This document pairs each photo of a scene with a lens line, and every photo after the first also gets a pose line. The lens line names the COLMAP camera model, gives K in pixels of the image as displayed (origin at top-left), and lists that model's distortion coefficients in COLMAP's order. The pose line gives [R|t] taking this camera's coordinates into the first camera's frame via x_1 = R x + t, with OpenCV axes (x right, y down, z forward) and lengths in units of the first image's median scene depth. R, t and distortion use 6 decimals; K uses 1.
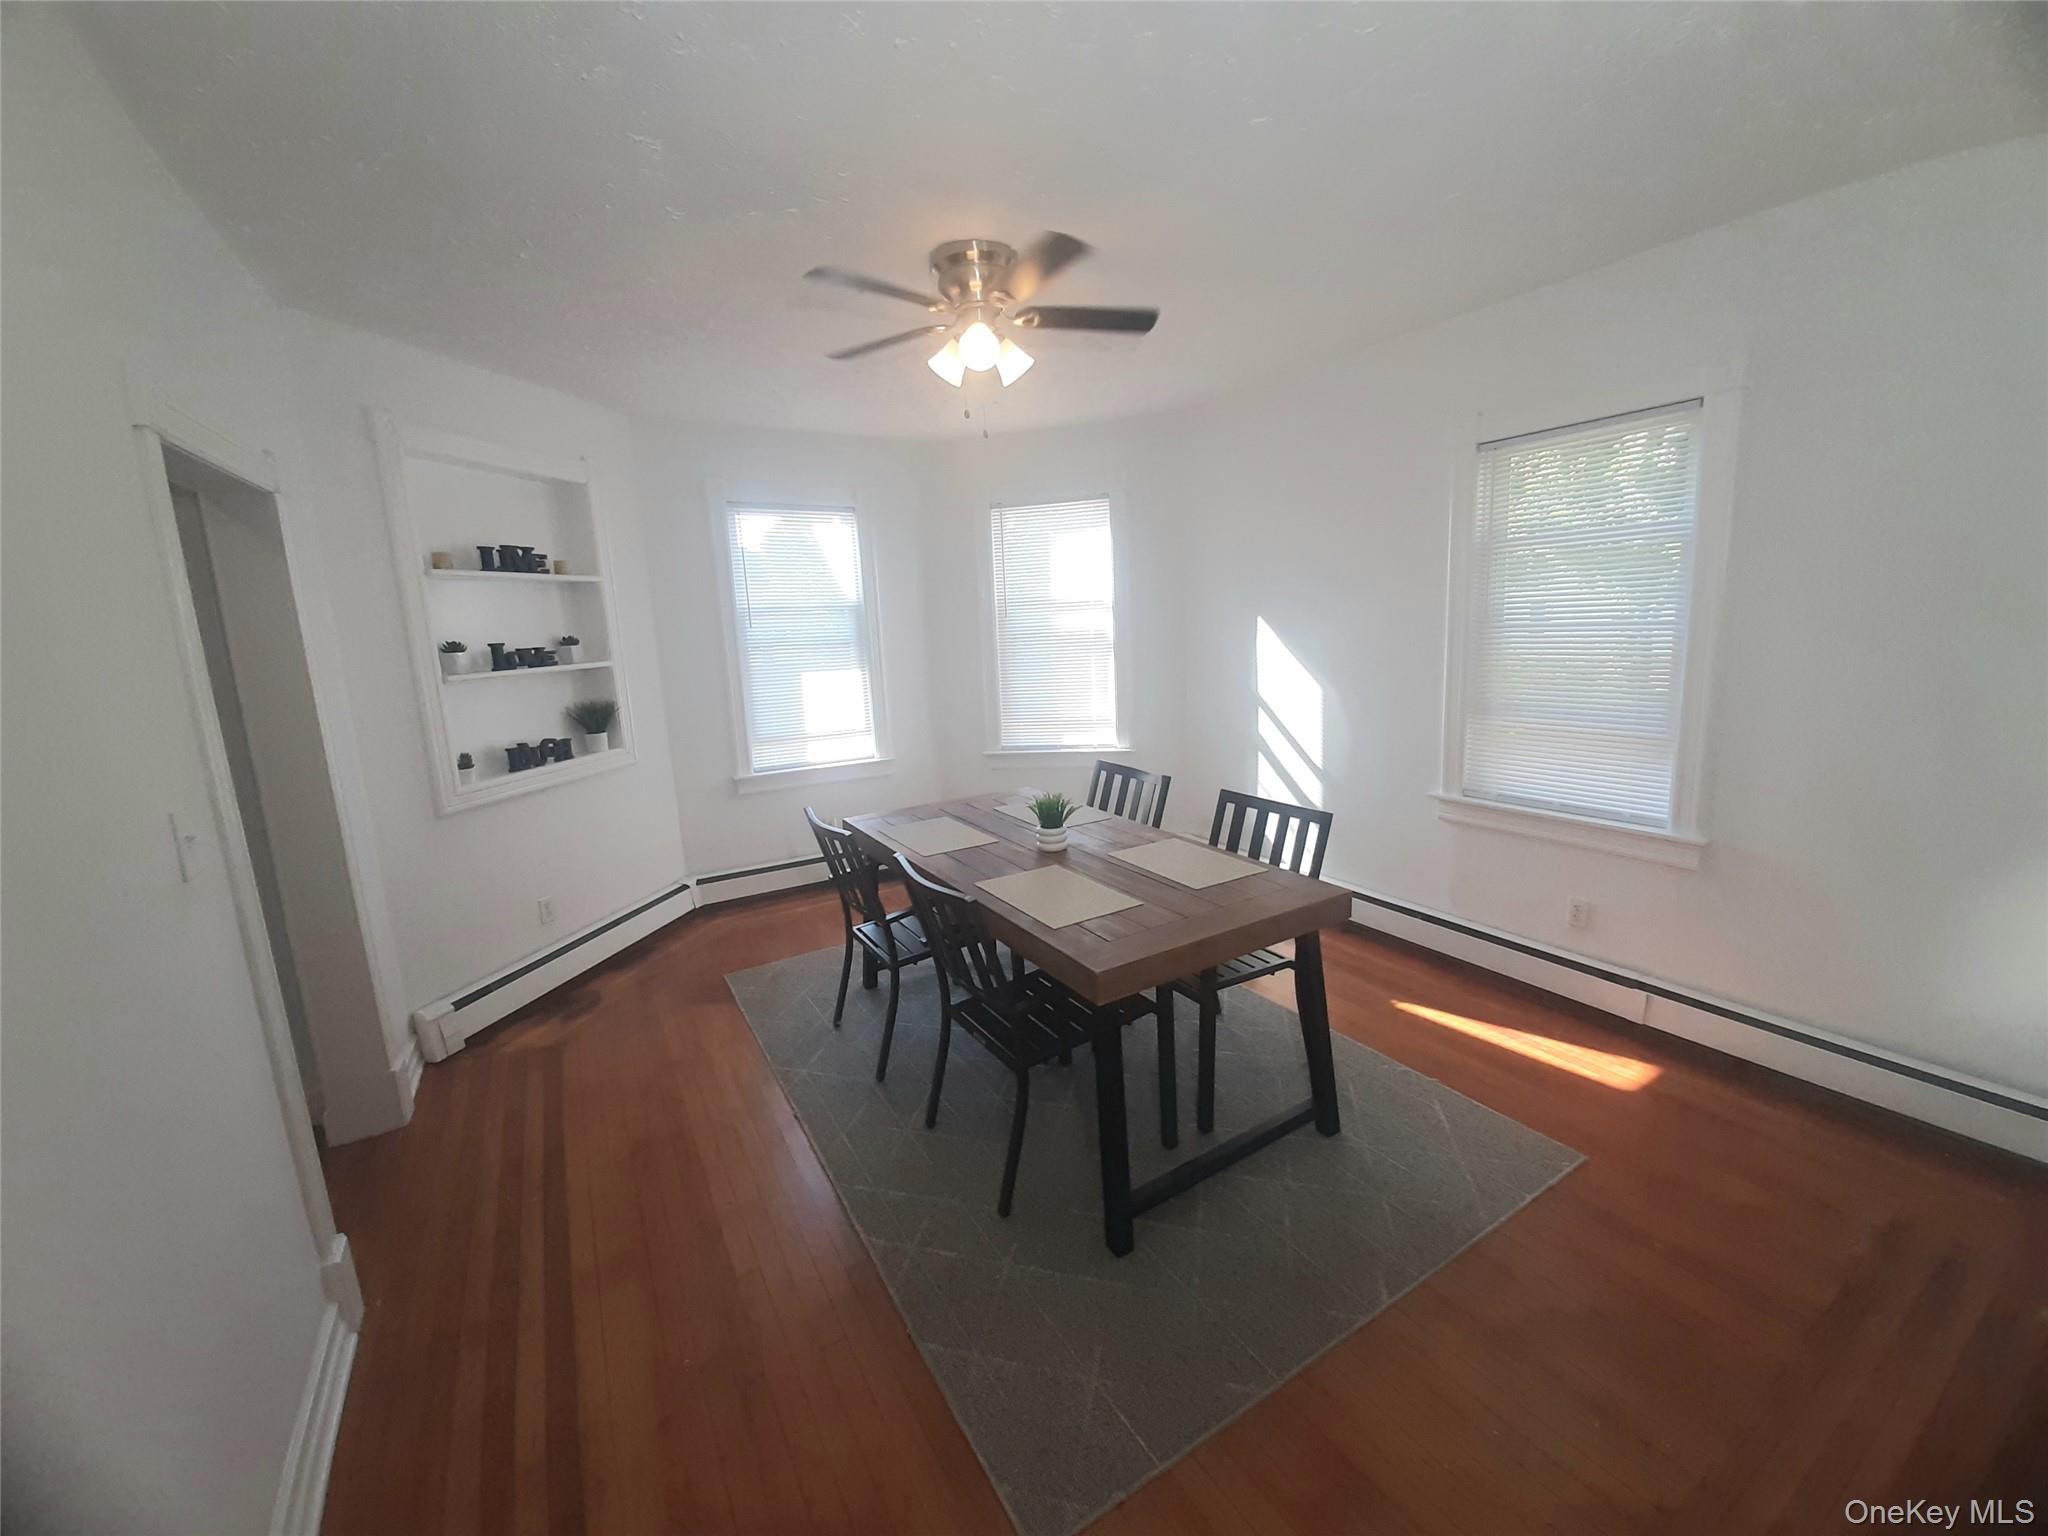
lens RADIAL K [[808.3, 0, 1055.4], [0, 808.3, 750.5], [0, 0, 1]] dist [0.019166, -0.018747]
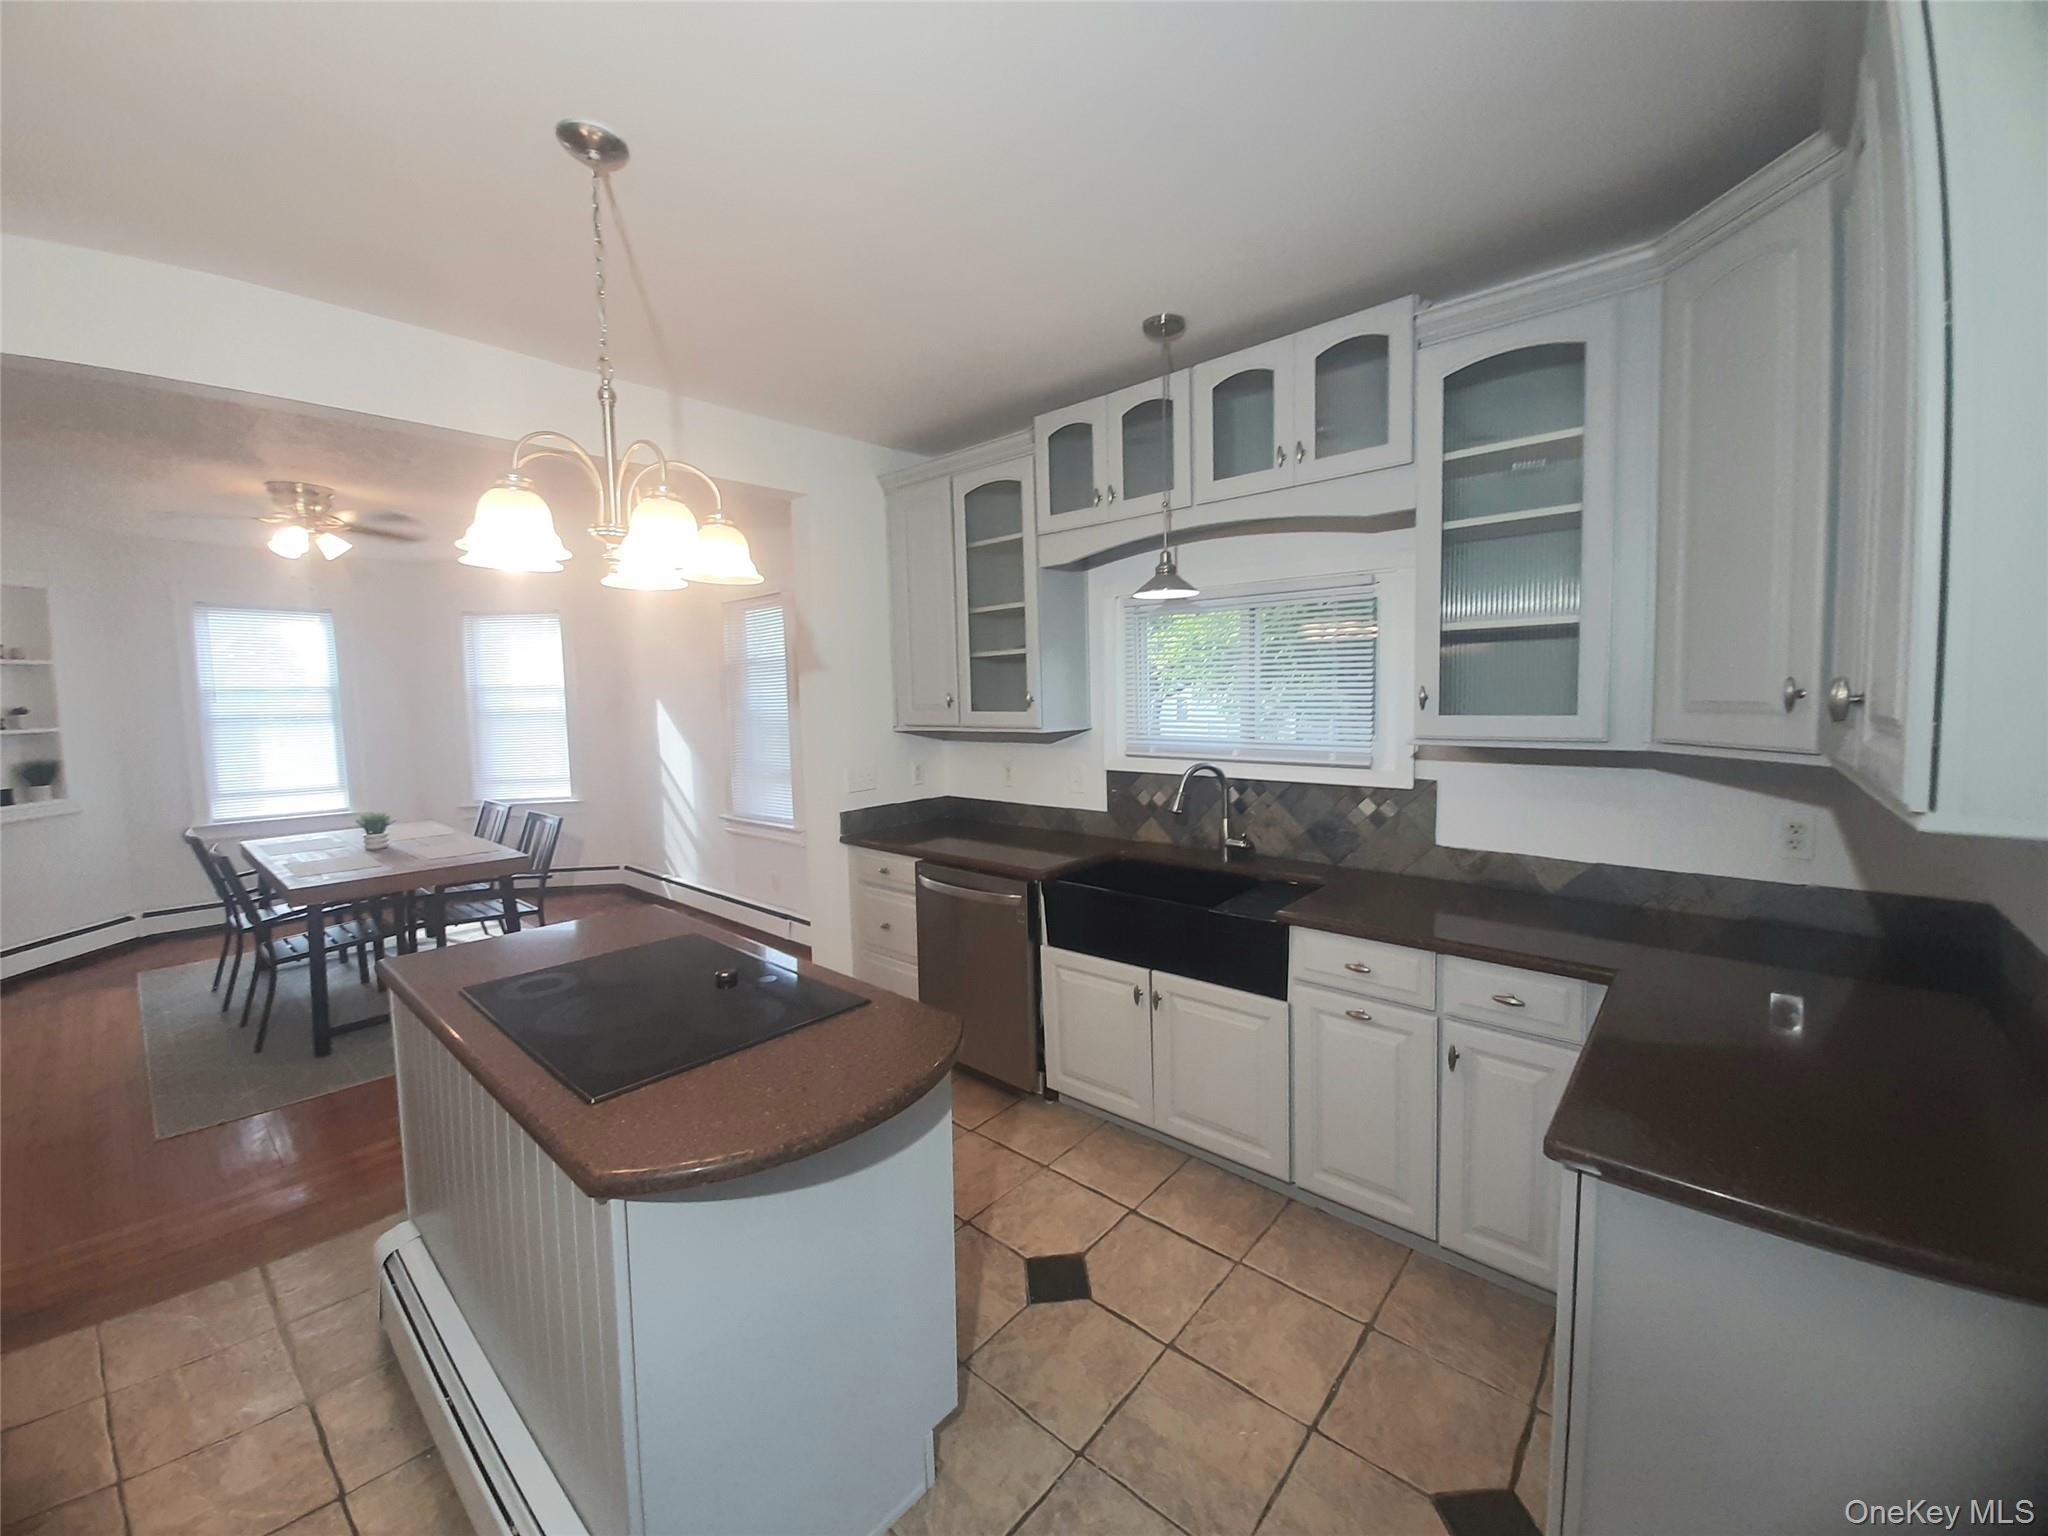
lens RADIAL K [[808.3, 0, 1055.4], [0, 808.3, 750.5], [0, 0, 1]] dist [0.019166, -0.018747]
pose [[0.952897, 0.001831, 0.303290, 0.551568], [0.030130, 0.994464, -0.100666, 0.095544], [-0.301795, 0.105063, 0.947566, -0.626828]]
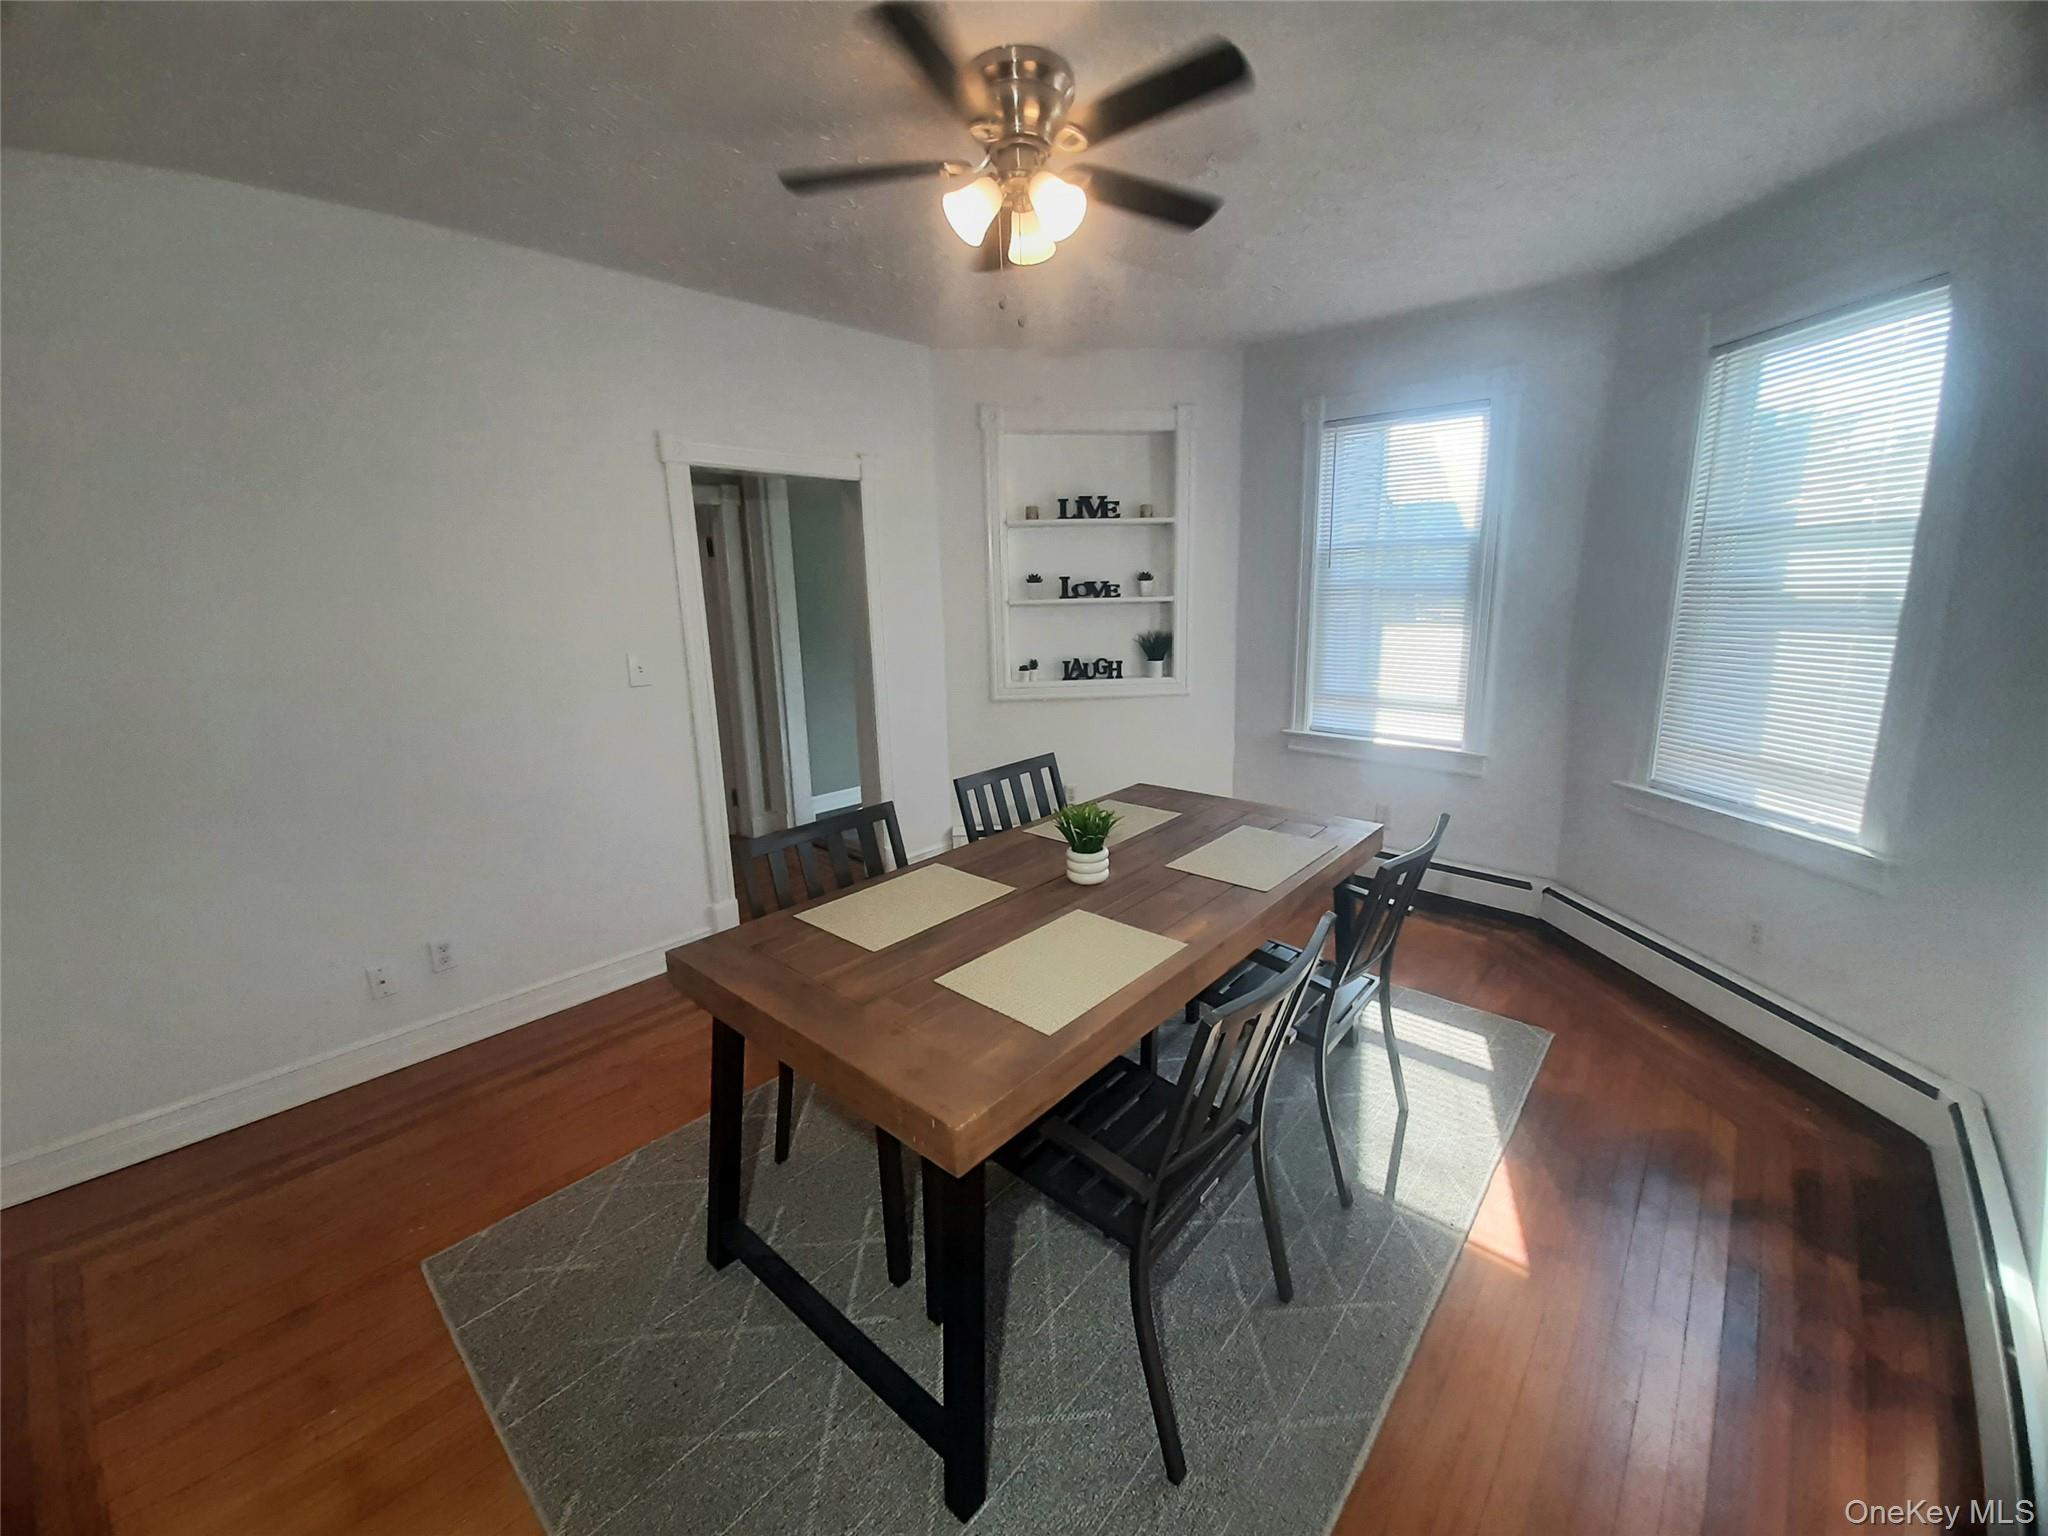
lens RADIAL K [[808.3, 0, 1055.4], [0, 808.3, 750.5], [0, 0, 1]] dist [0.019166, -0.018747]
pose [[0.282513, 0.226917, -0.932038, 0.476567], [-0.155766, 0.969575, 0.188842, -0.092591], [0.946532, 0.091829, 0.309263, 0.547322]]
